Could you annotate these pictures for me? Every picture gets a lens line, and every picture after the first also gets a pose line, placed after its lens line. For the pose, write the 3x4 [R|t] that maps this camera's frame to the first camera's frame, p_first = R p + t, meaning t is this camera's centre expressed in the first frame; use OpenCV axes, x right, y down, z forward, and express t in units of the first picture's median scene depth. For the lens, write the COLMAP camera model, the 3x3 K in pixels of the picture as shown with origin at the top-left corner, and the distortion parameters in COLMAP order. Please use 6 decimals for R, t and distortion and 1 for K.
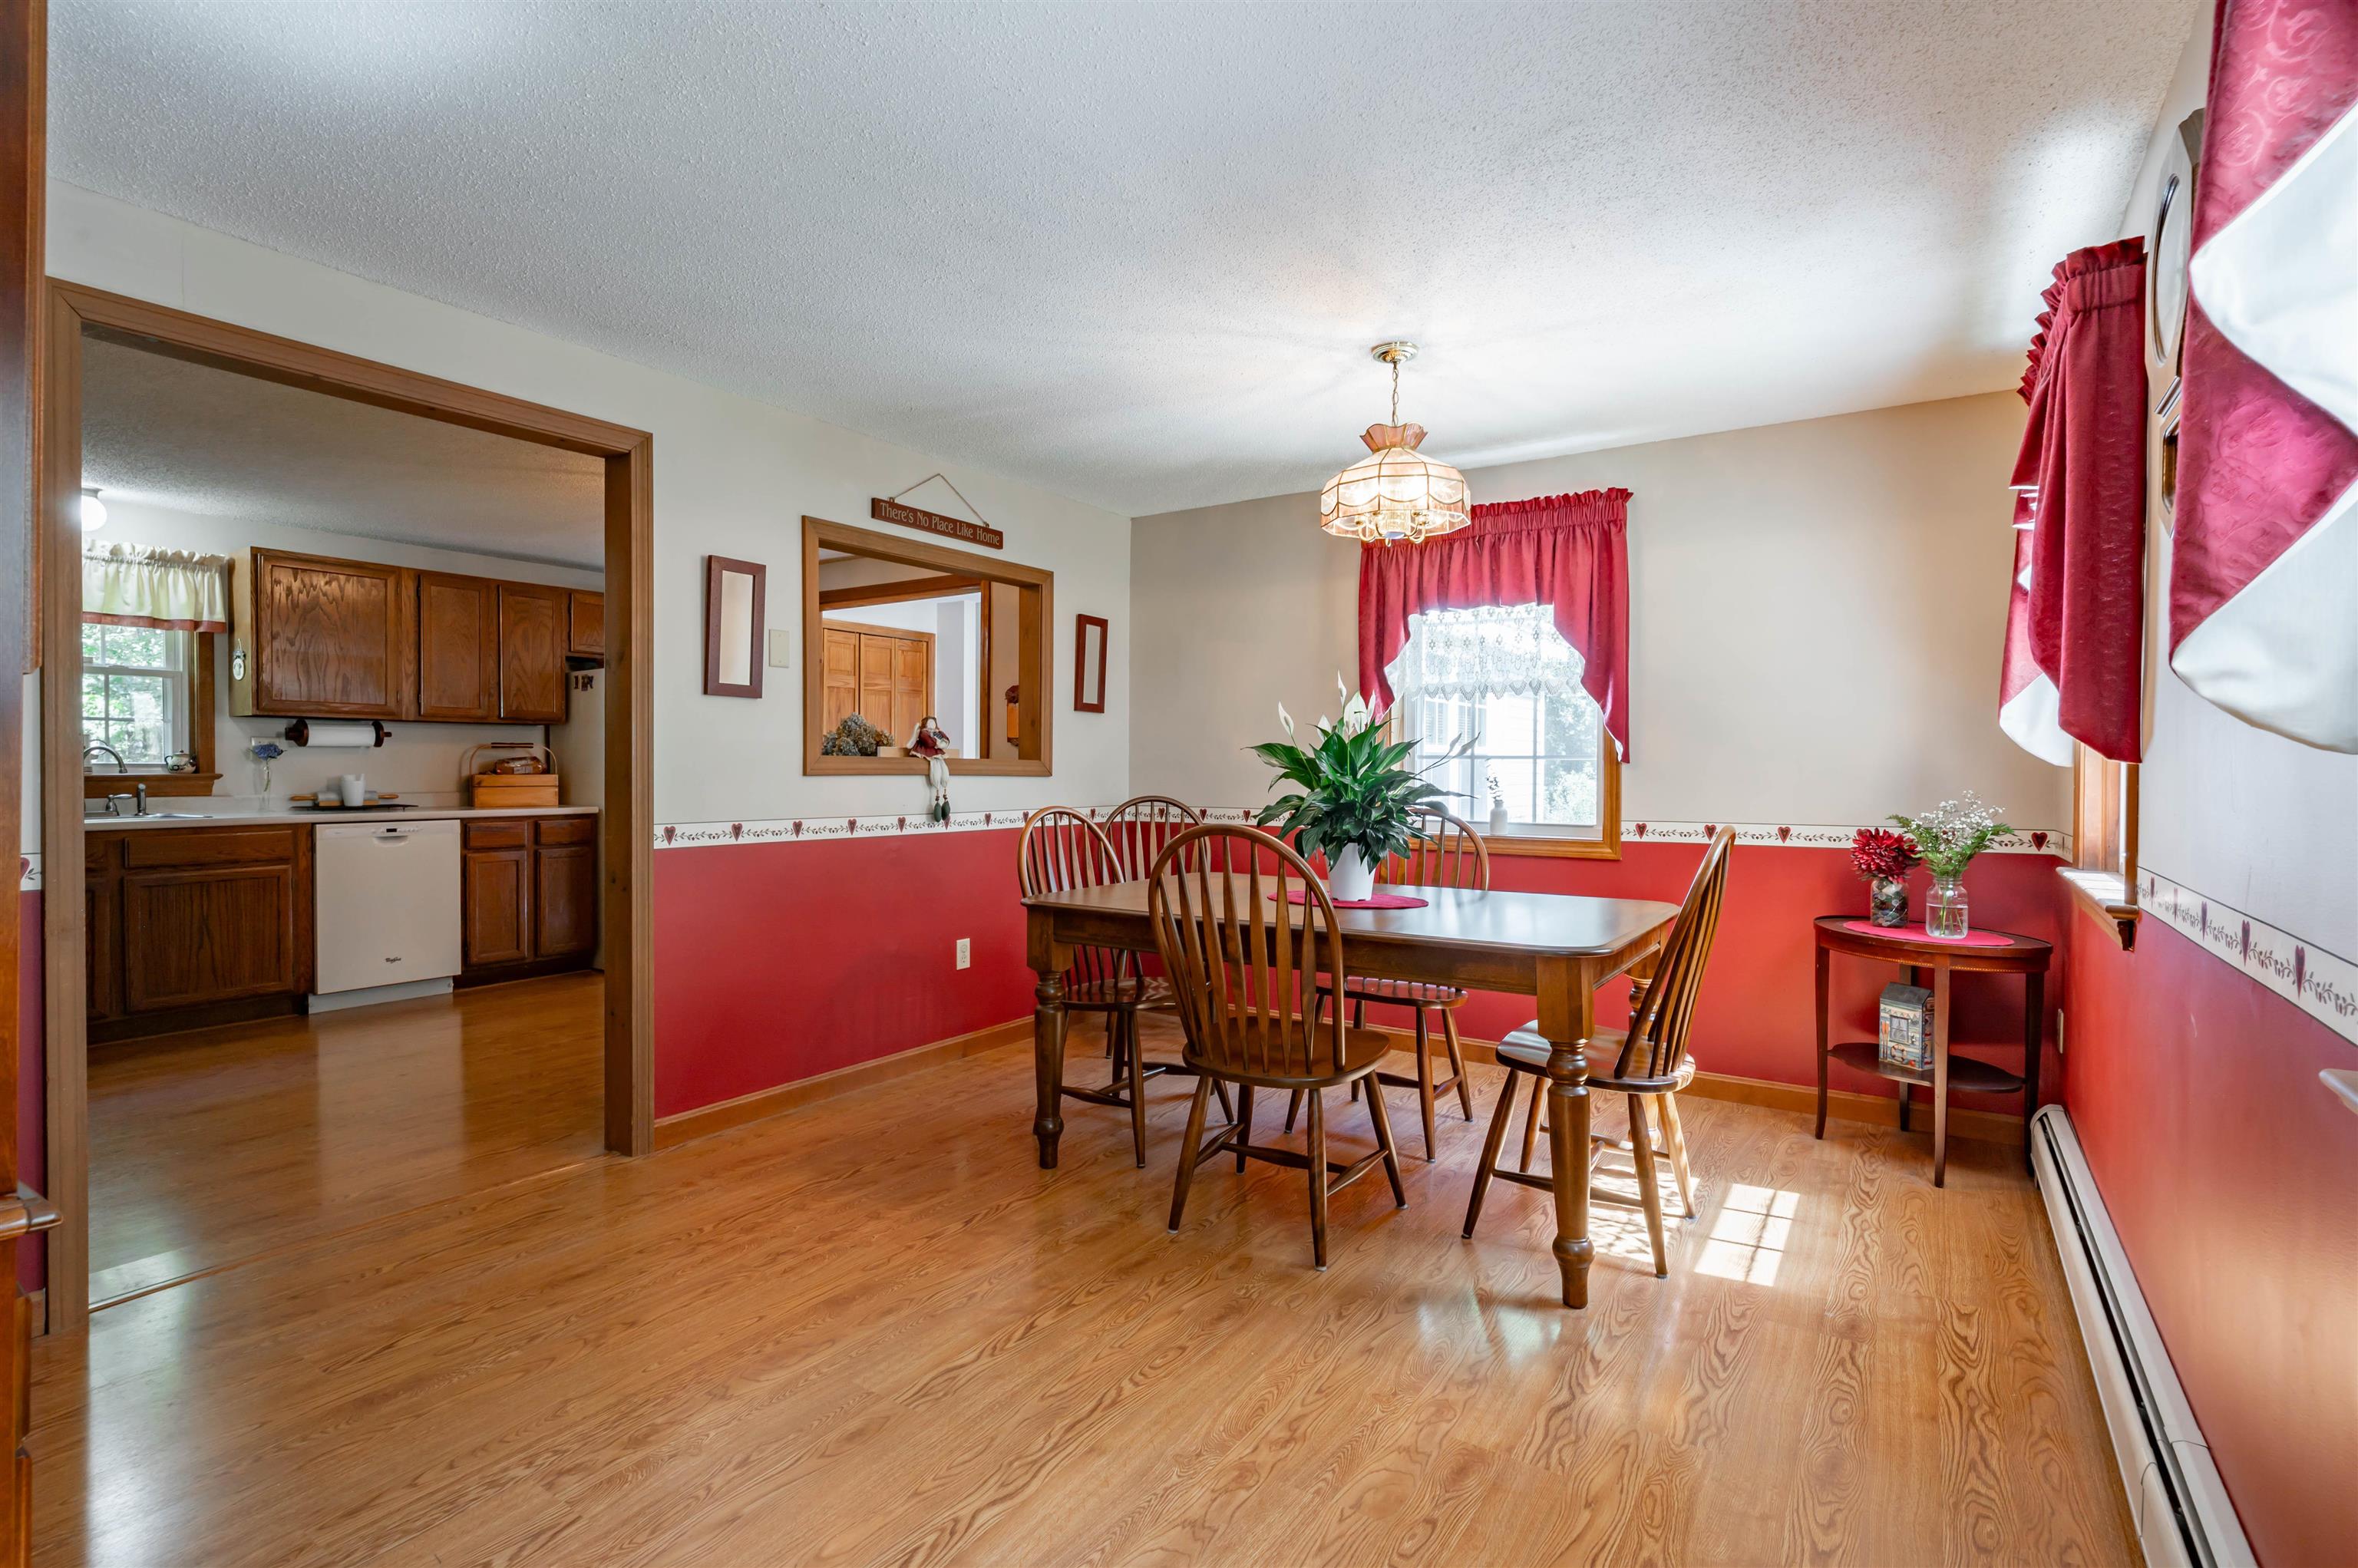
lens RADIAL K [[1132.4, 0, 1179.7], [0, 1132.4, 781.3], [0, 0, 1]] dist [-0.009946, 0.004214]
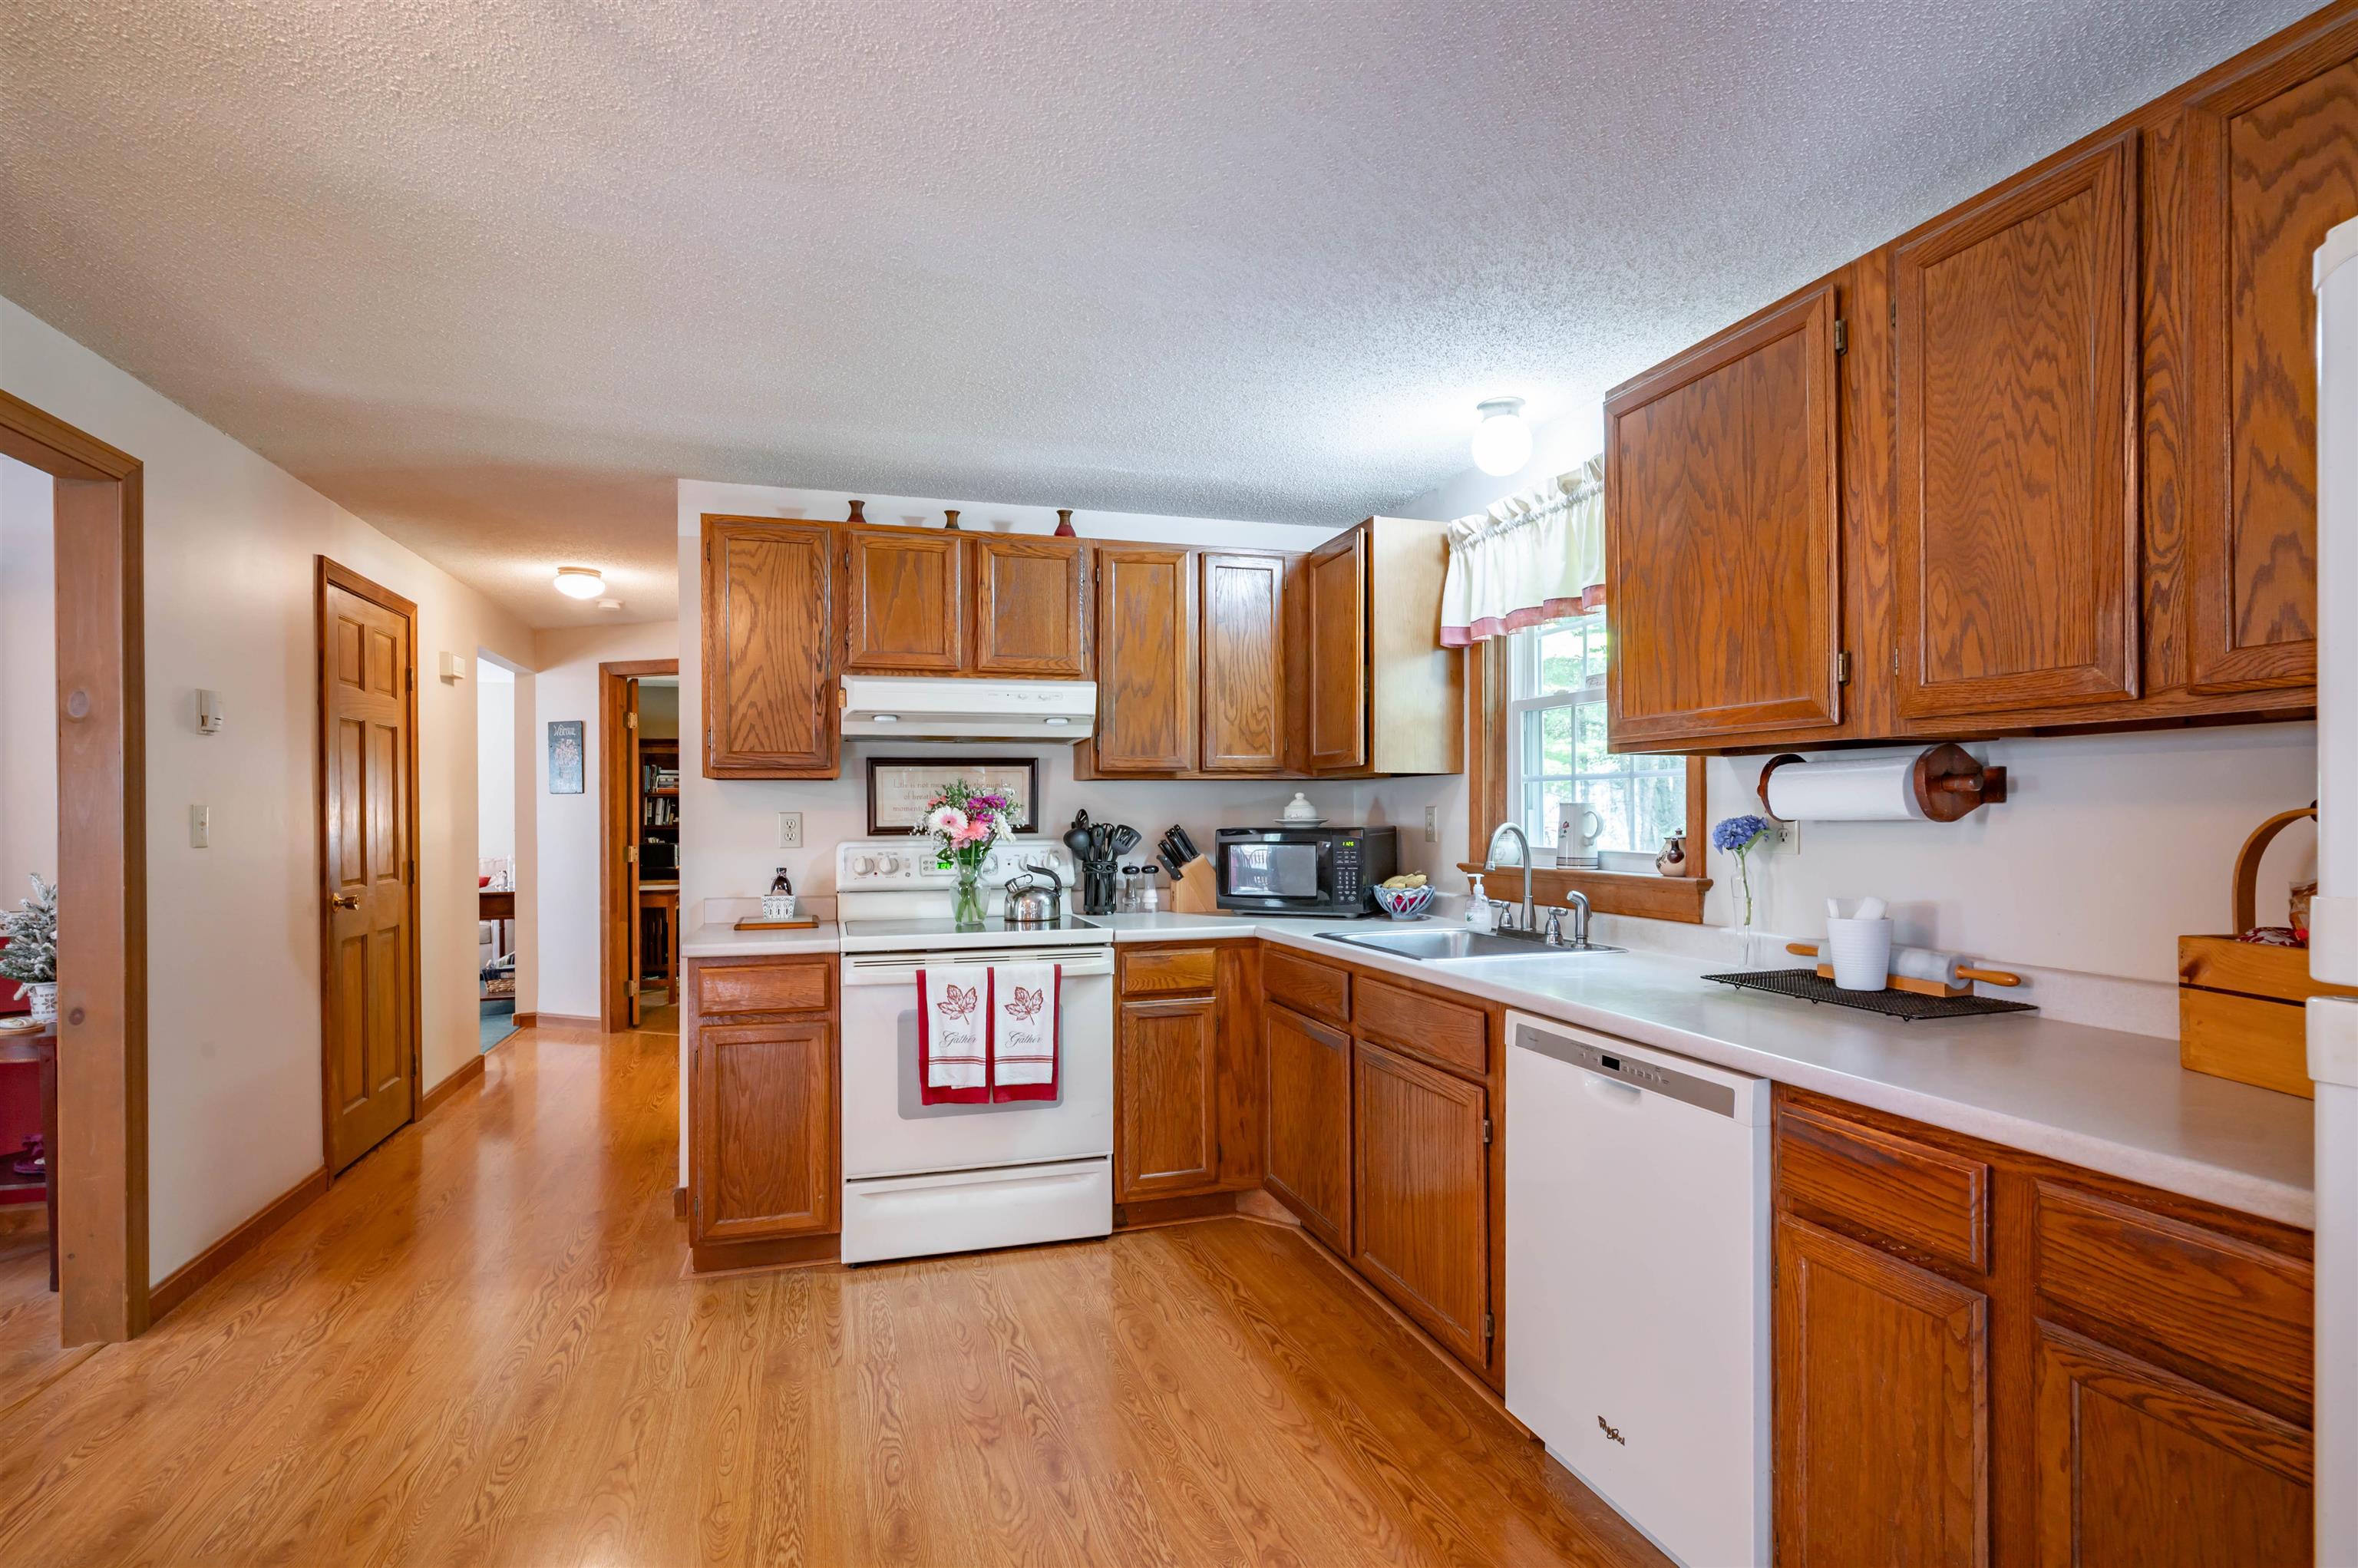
lens RADIAL K [[1132.4, 0, 1170.0], [0, 1132.4, 809.1], [0, 0, 1]] dist [-0.009946, 0.004214]
pose [[-0.630284, -0.001105, -0.776364, -0.342548], [-0.009088, 0.999941, 0.005954, -0.037132], [0.776312, 0.010808, -0.630257, 1.127841]]
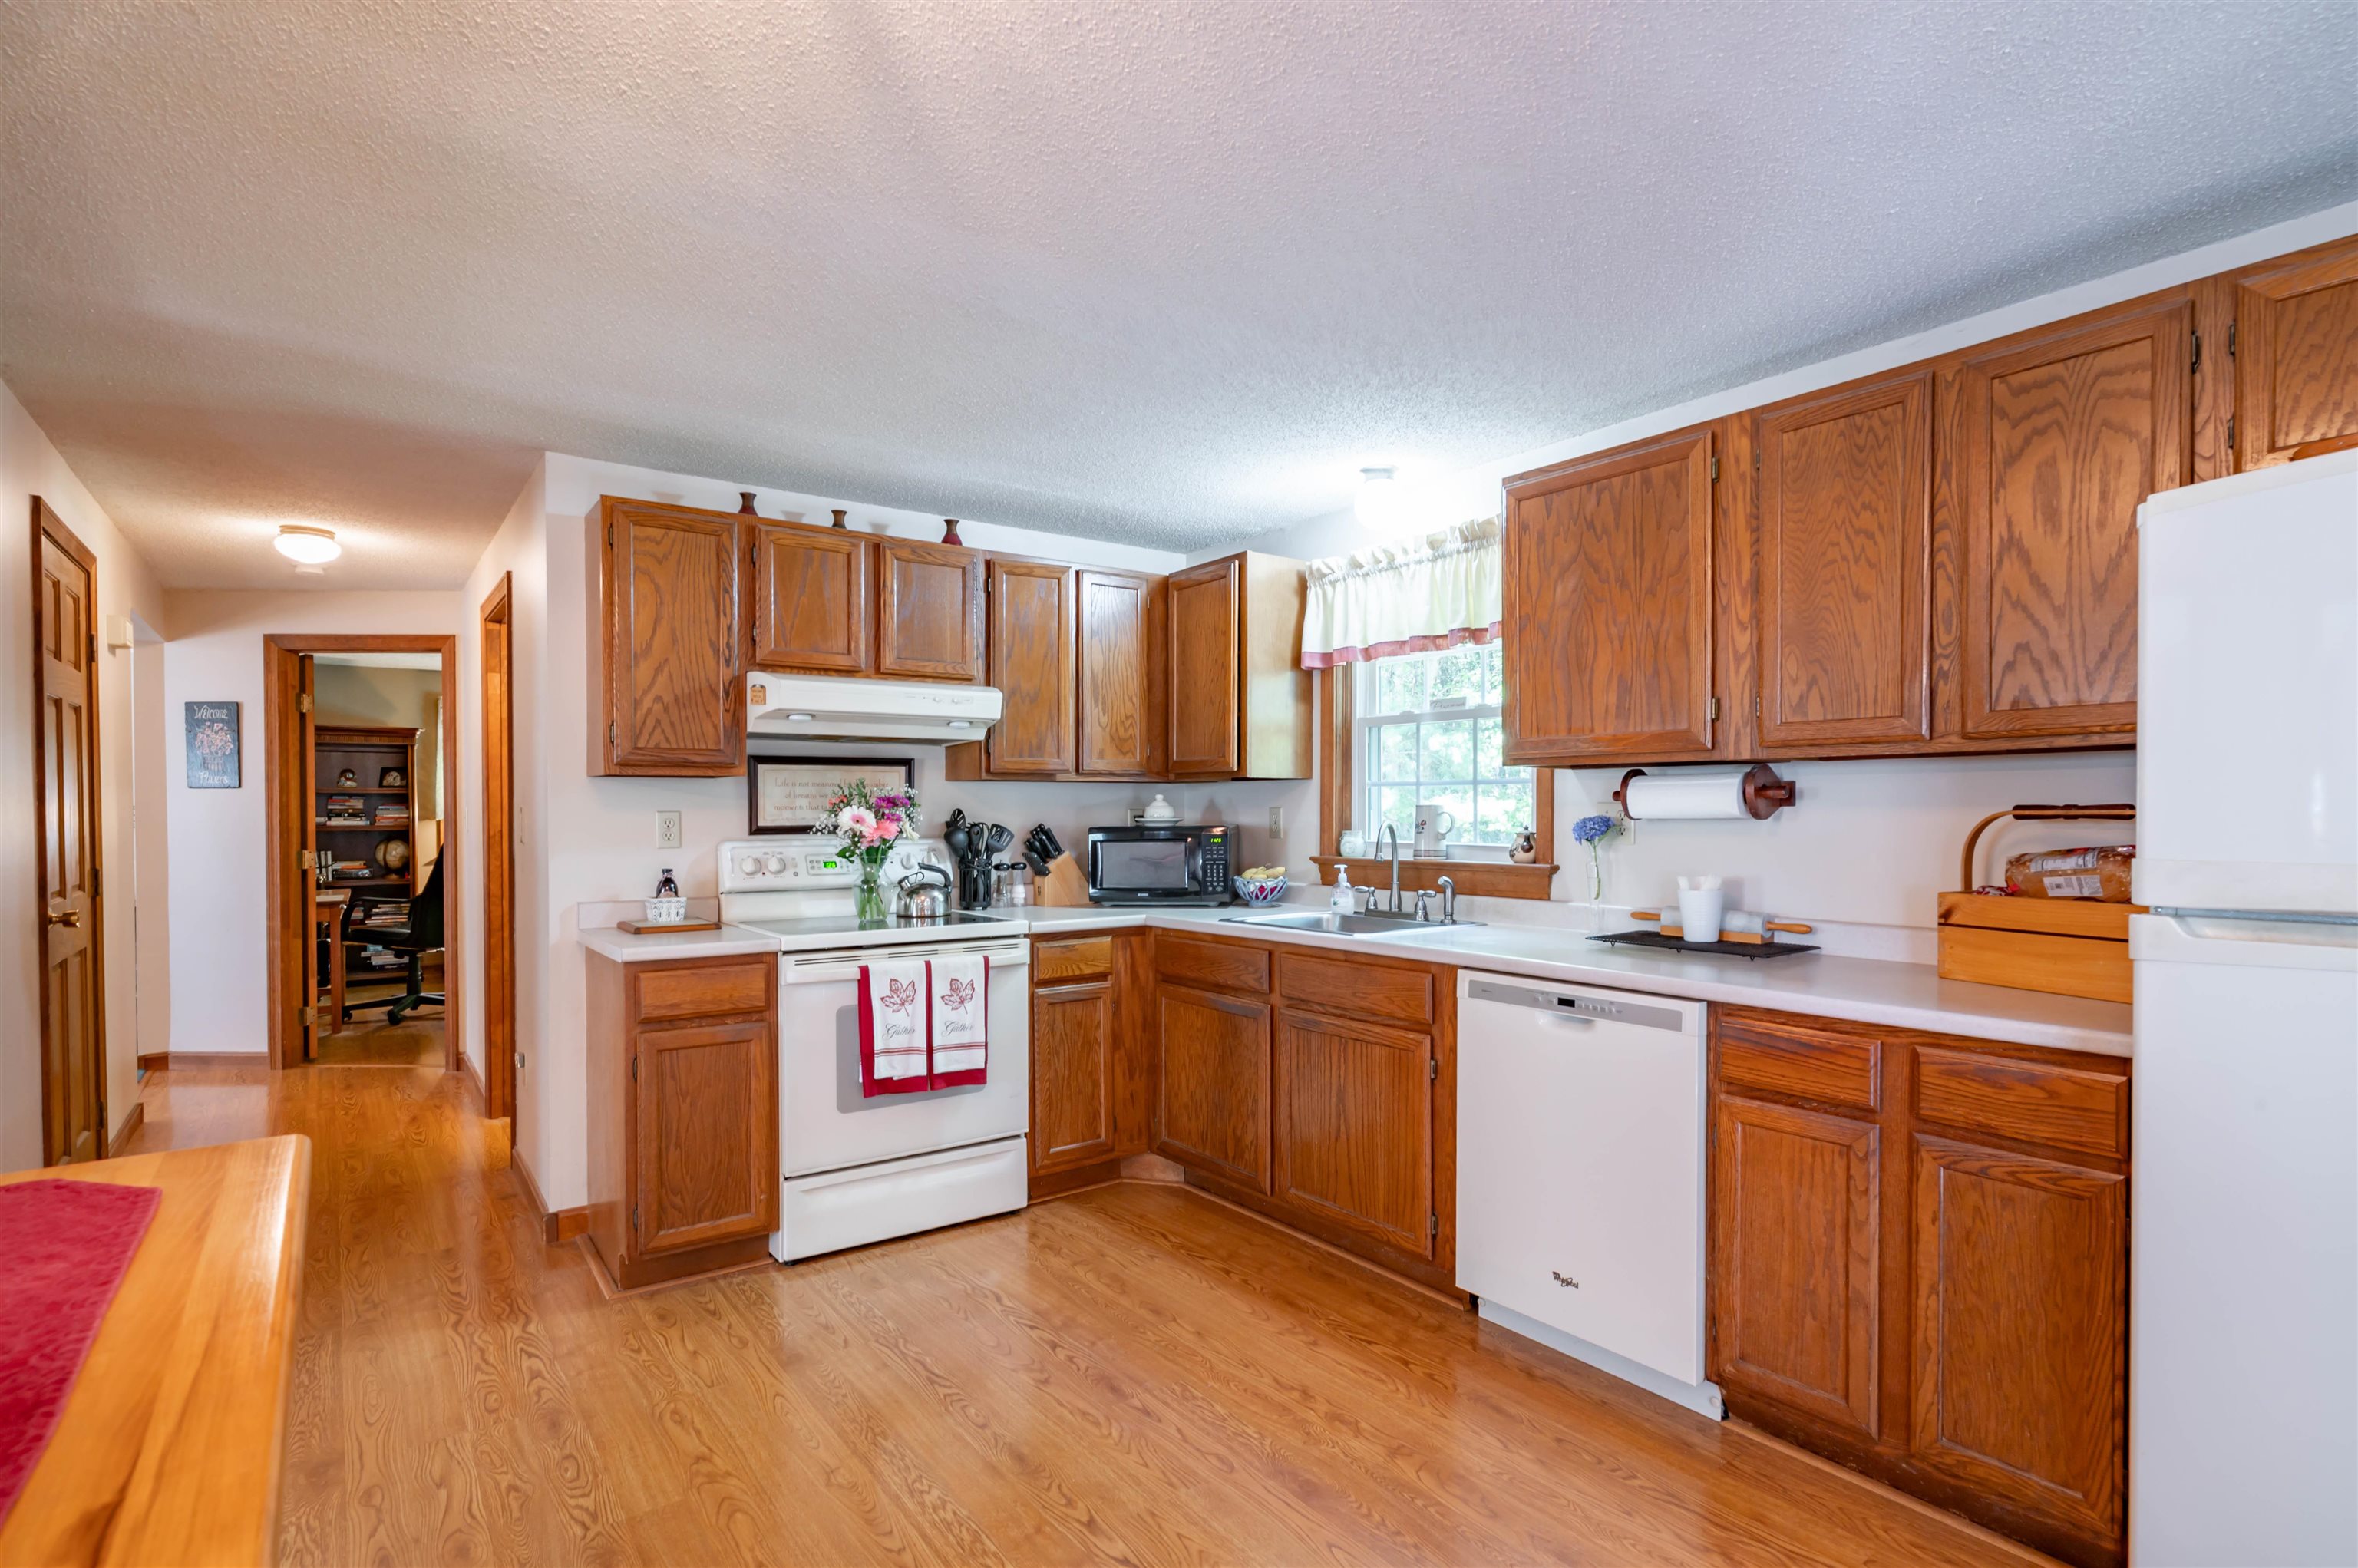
lens RADIAL K [[1132.4, 0, 1177.8], [0, 1132.4, 822.6], [0, 0, 1]] dist [-0.009946, 0.004214]
pose [[-0.337278, 0.008487, -0.941367, -0.210017], [-0.013230, 0.999818, 0.013755, -0.035339], [0.941312, 0.017094, -0.337105, 1.017230]]
